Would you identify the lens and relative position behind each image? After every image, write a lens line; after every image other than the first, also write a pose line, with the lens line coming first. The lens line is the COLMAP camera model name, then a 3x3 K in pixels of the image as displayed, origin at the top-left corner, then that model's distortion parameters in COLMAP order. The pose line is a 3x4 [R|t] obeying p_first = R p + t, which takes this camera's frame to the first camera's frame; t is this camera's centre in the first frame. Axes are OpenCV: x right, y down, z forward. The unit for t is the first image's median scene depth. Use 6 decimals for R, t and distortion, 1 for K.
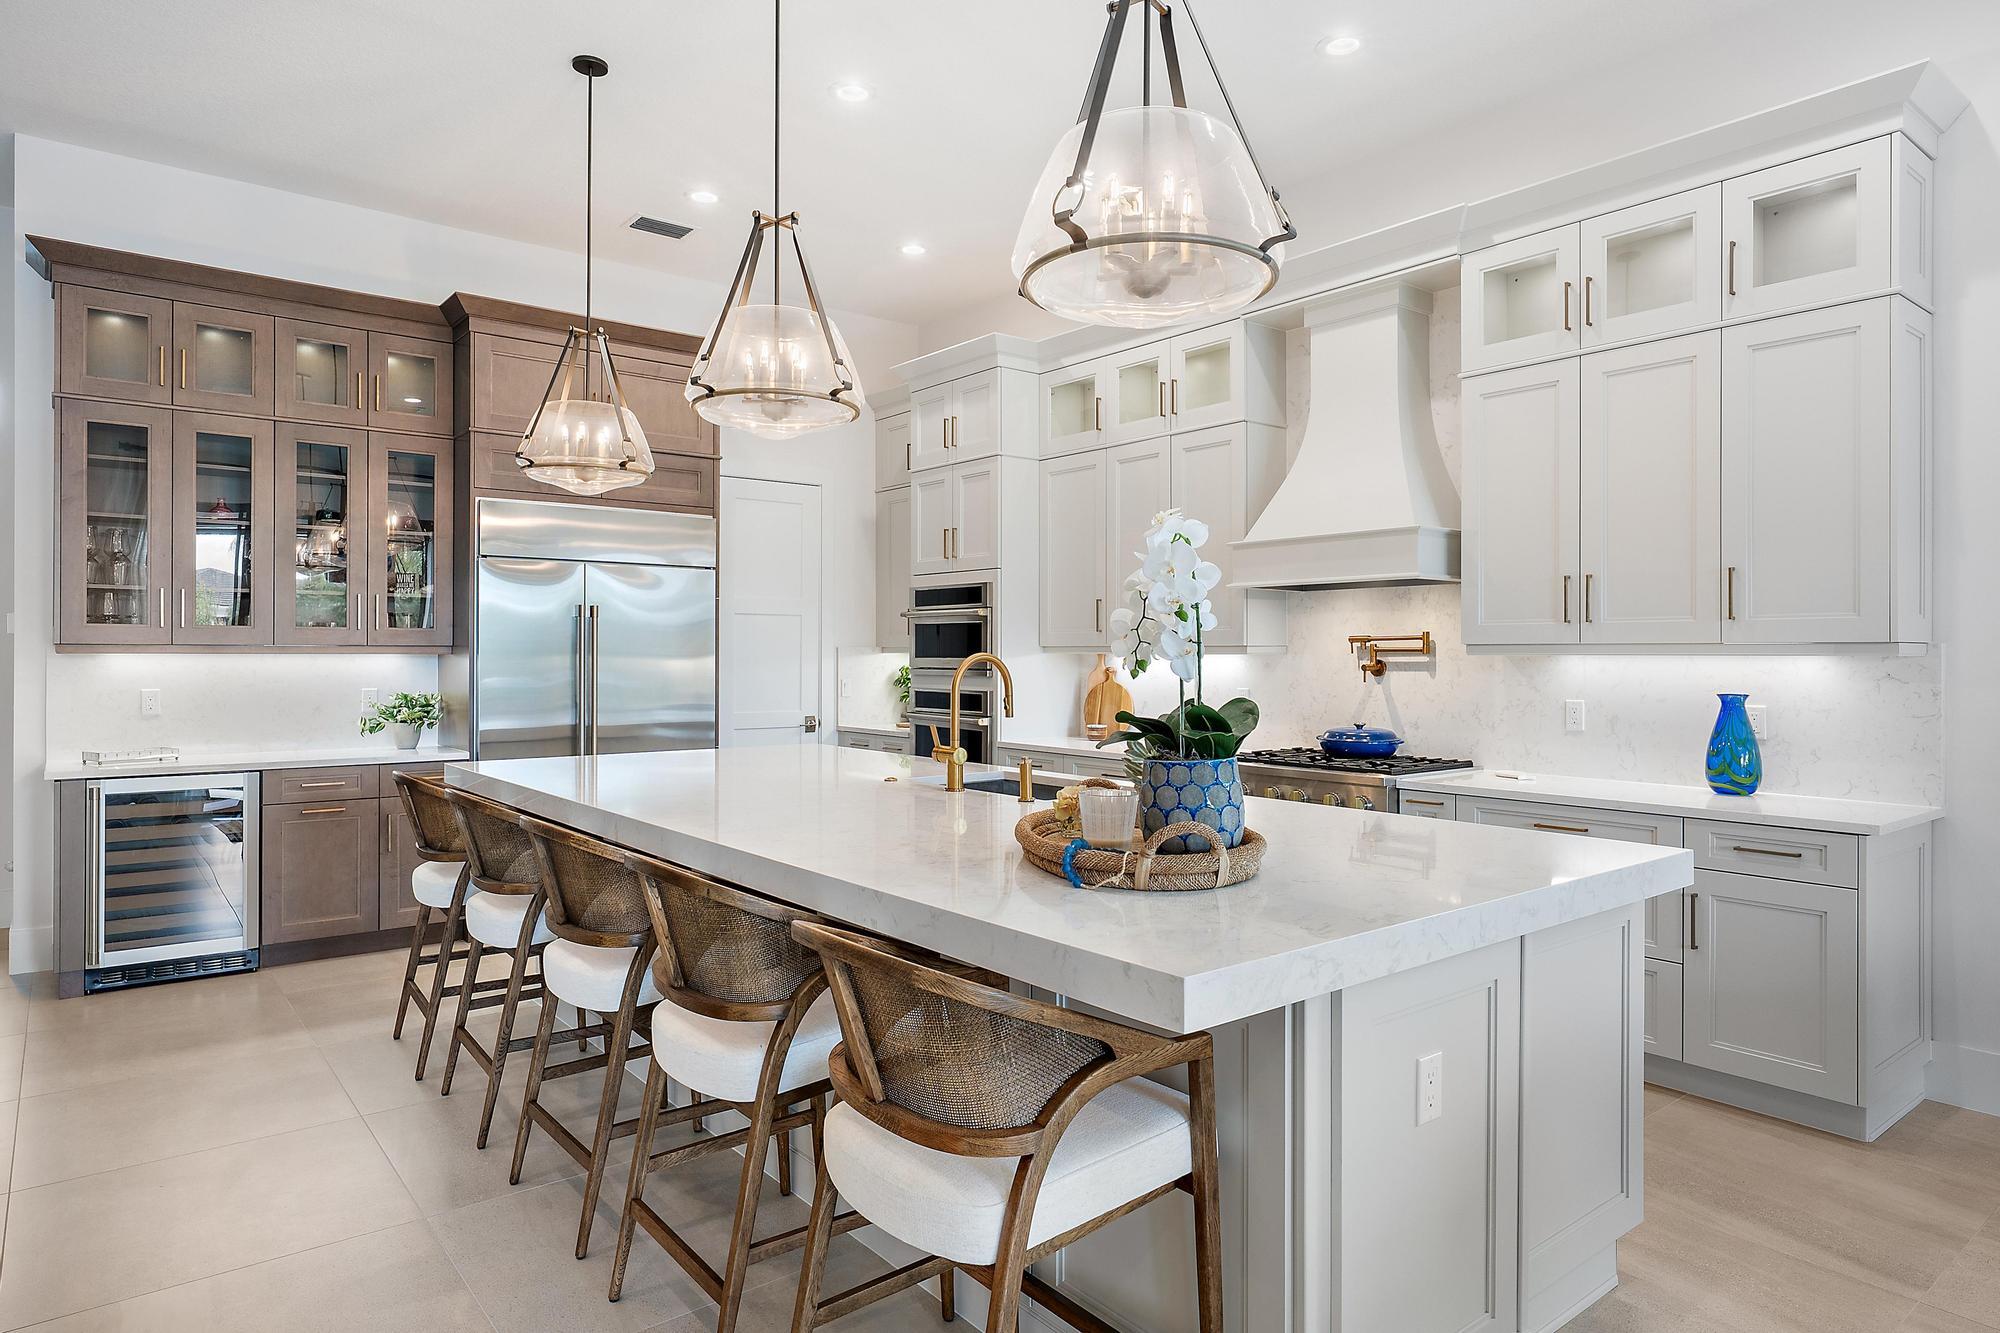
lens RADIAL K [[1155.2, 0, 1022.6], [0, 1155.2, 661.9], [0, 0, 1]] dist [-0.001806, -0.000742]
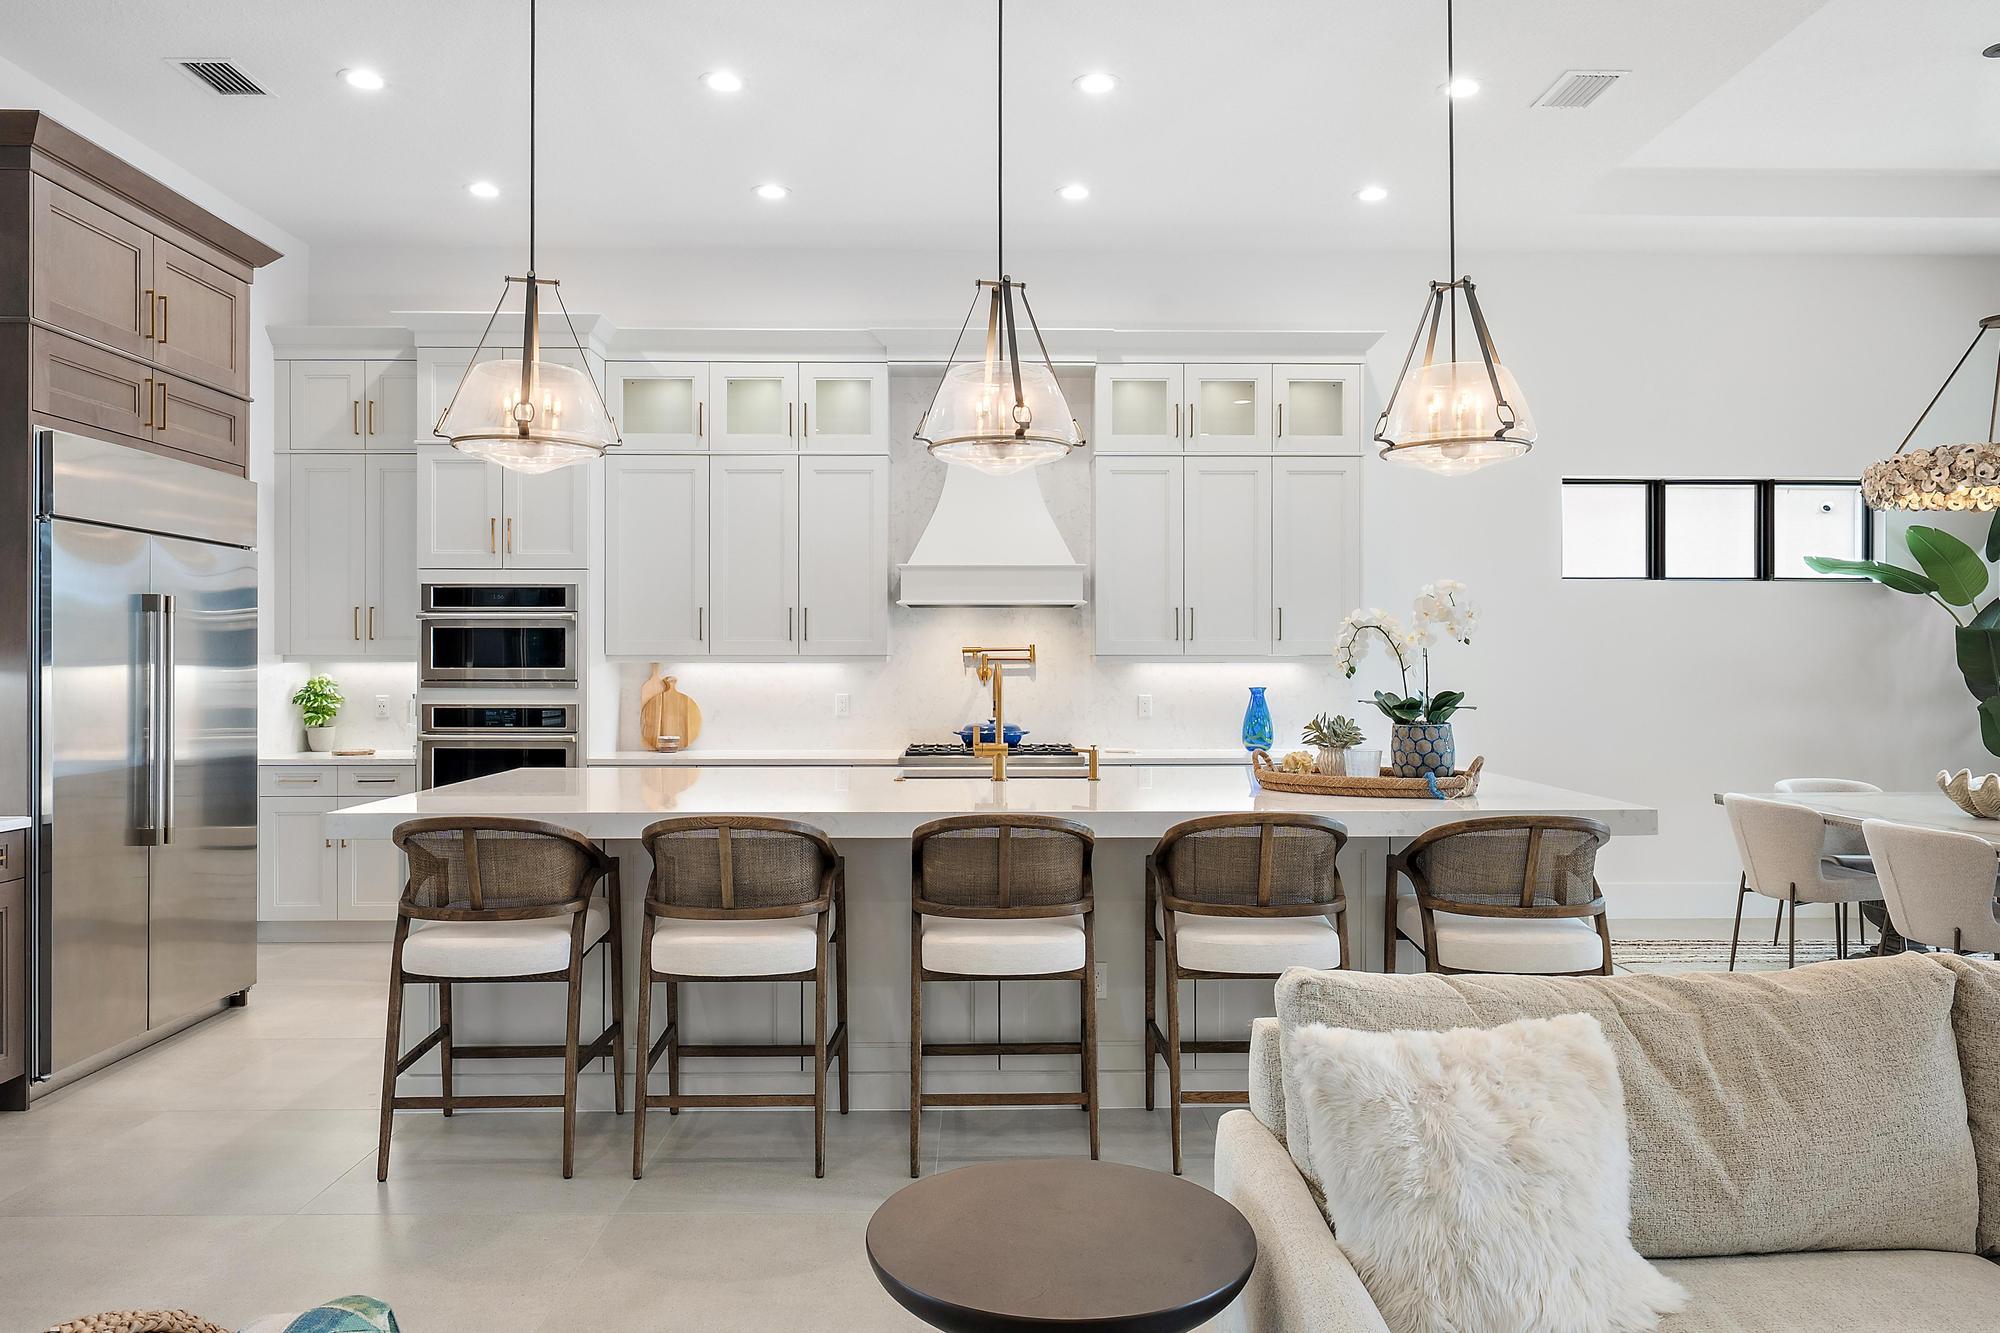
lens RADIAL K [[1373.8, 0, 1003.3], [0, 1373.8, 664.3], [0, 0, 1]] dist [0.012886, 0.004809]
pose [[0.622959, -0.001502, 0.782253, -0.838070], [0.007819, 0.999960, -0.004306, 0.001367], [-0.782216, 0.008799, 0.622946, 0.086721]]
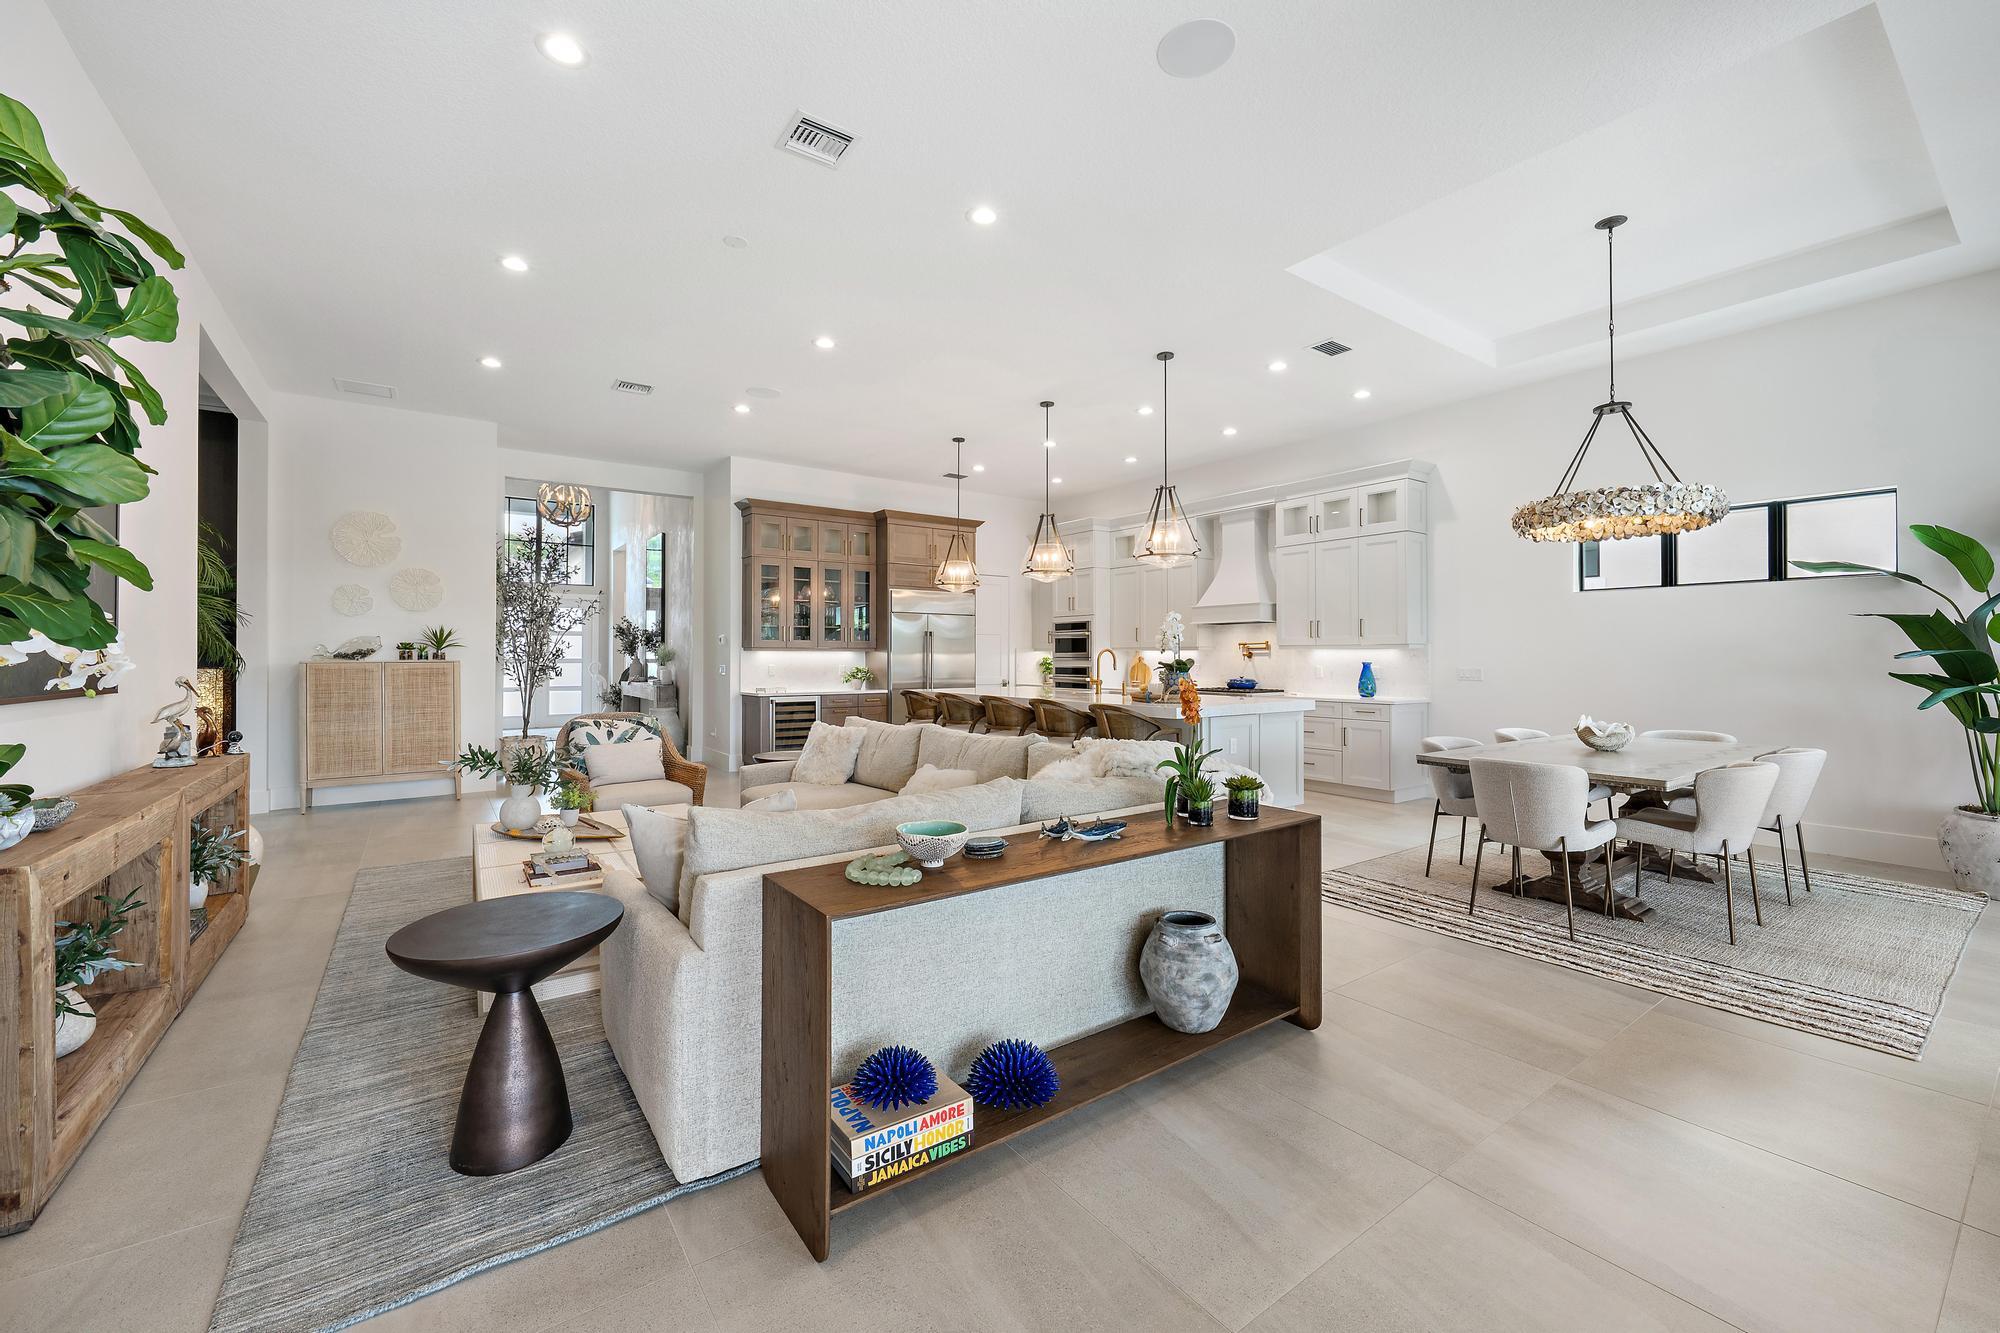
lens RADIAL K [[797.5, 0, 1014.5], [0, 797.5, 657.7], [0, 0, 1]] dist [0.001547, -0.000158]
pose [[0.998667, -0.002864, -0.051532, -0.125355], [0.002558, 0.999979, -0.006006, 0.020995], [0.051548, 0.005866, 0.998653, -0.816291]]
